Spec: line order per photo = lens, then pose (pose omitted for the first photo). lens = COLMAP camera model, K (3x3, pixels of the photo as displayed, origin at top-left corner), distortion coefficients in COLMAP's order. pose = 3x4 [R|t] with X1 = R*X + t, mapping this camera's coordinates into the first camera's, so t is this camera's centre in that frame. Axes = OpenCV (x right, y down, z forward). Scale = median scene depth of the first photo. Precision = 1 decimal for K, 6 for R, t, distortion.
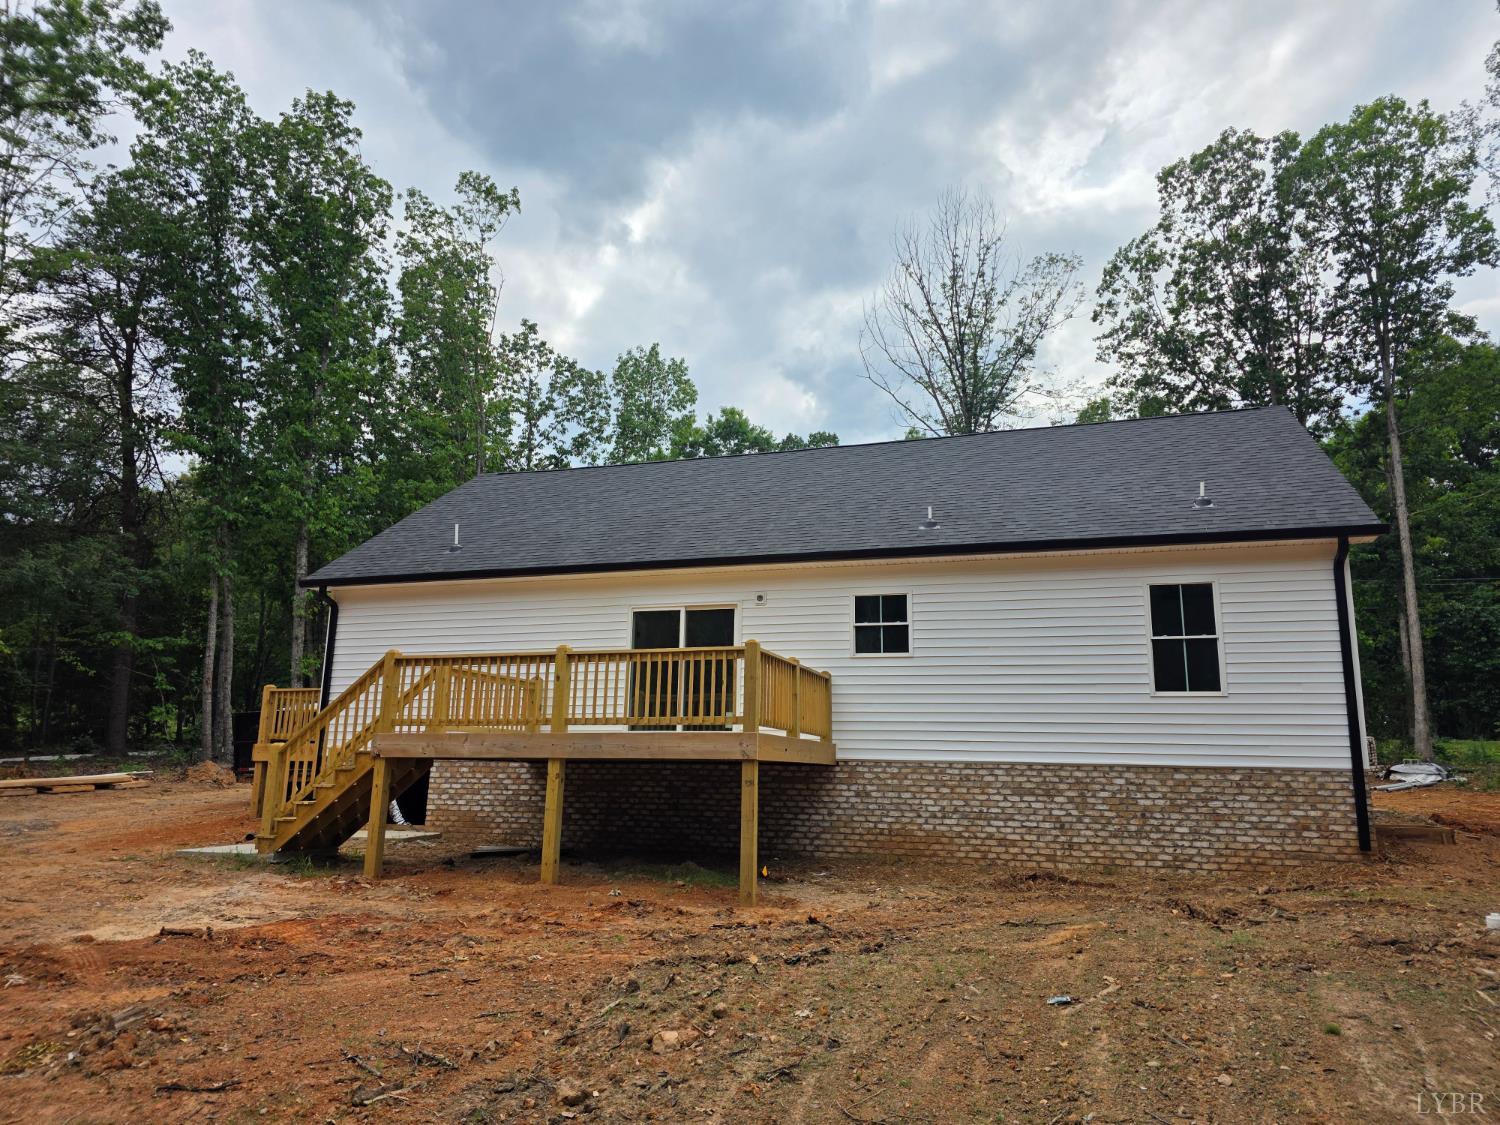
lens RADIAL K [[1011.6, 0, 772.9], [0, 1011.6, 524.6], [0, 0, 1]] dist [0.060247, -0.035843]
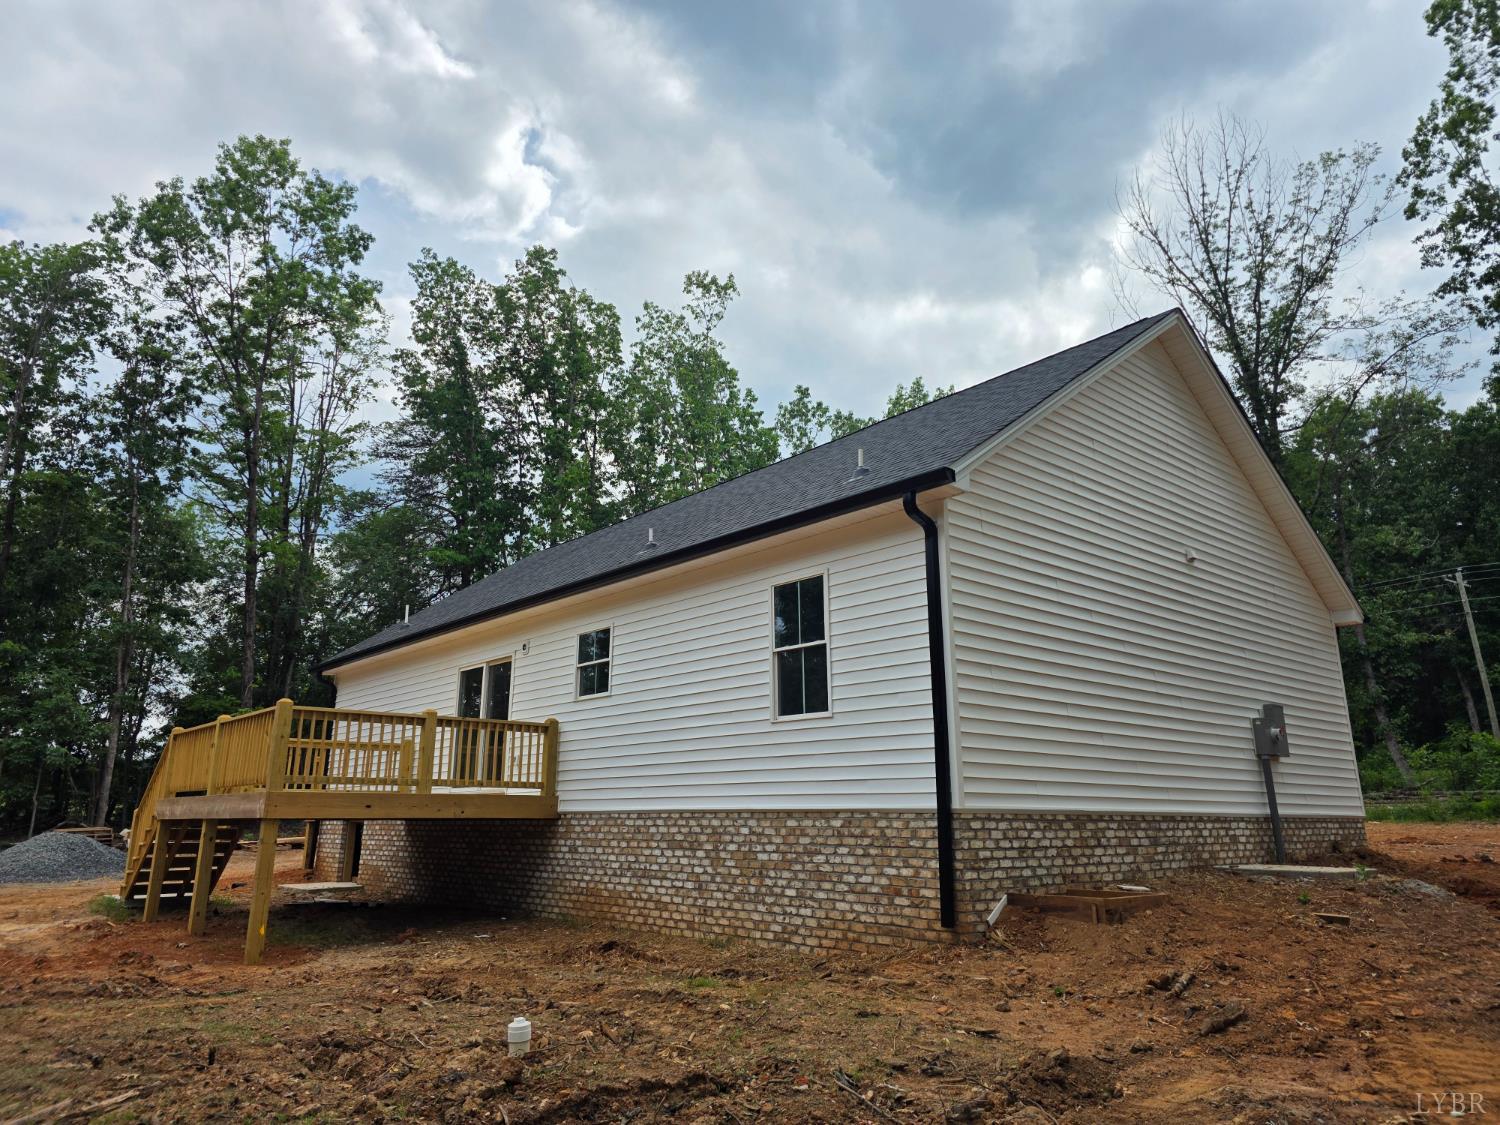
lens RADIAL K [[1011.6, 0, 739.7], [0, 1011.6, 493.1], [0, 0, 1]] dist [0.060247, -0.035843]
pose [[0.843215, -0.175868, -0.507994, 0.785725], [0.135139, 0.983973, -0.116336, 0.077062], [0.520313, 0.029447, 0.853468, 0.284778]]
